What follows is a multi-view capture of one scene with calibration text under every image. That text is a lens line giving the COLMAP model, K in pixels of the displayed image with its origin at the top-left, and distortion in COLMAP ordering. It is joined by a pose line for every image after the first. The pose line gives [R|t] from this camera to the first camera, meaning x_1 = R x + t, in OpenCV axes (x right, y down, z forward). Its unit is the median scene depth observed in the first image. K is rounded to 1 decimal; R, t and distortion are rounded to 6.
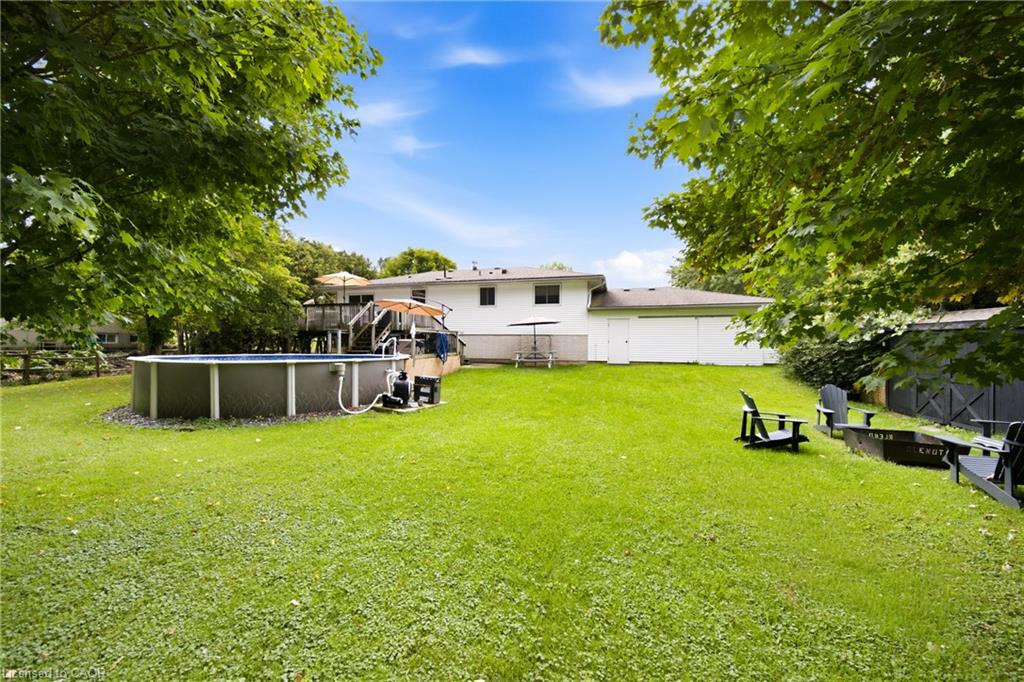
lens RADIAL K [[363.7, 0, 512.0], [0, 363.7, 341.0], [0, 0, 1]] dist [-0.002402, -0.000108]
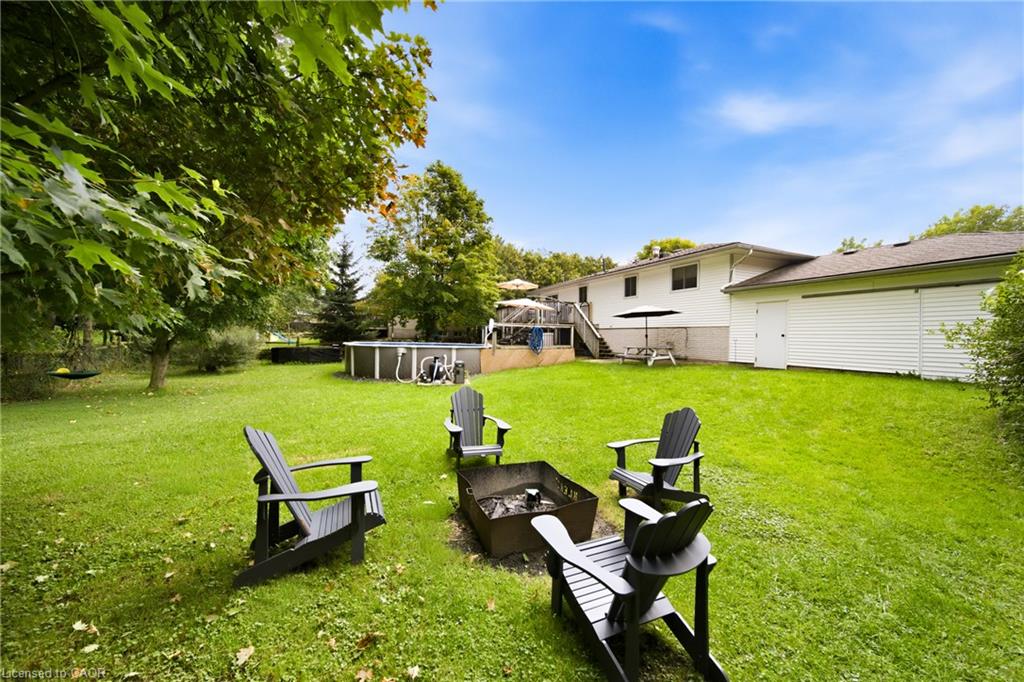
lens RADIAL K [[363.7, 0, 512.0], [0, 363.7, 341.0], [0, 0, 1]] dist [-0.002402, -0.000108]
pose [[0.691586, 0.010918, -0.722211, 0.439463], [-0.012032, 0.999921, 0.003594, 0.015663], [0.722193, 0.006204, 0.691663, 0.175763]]
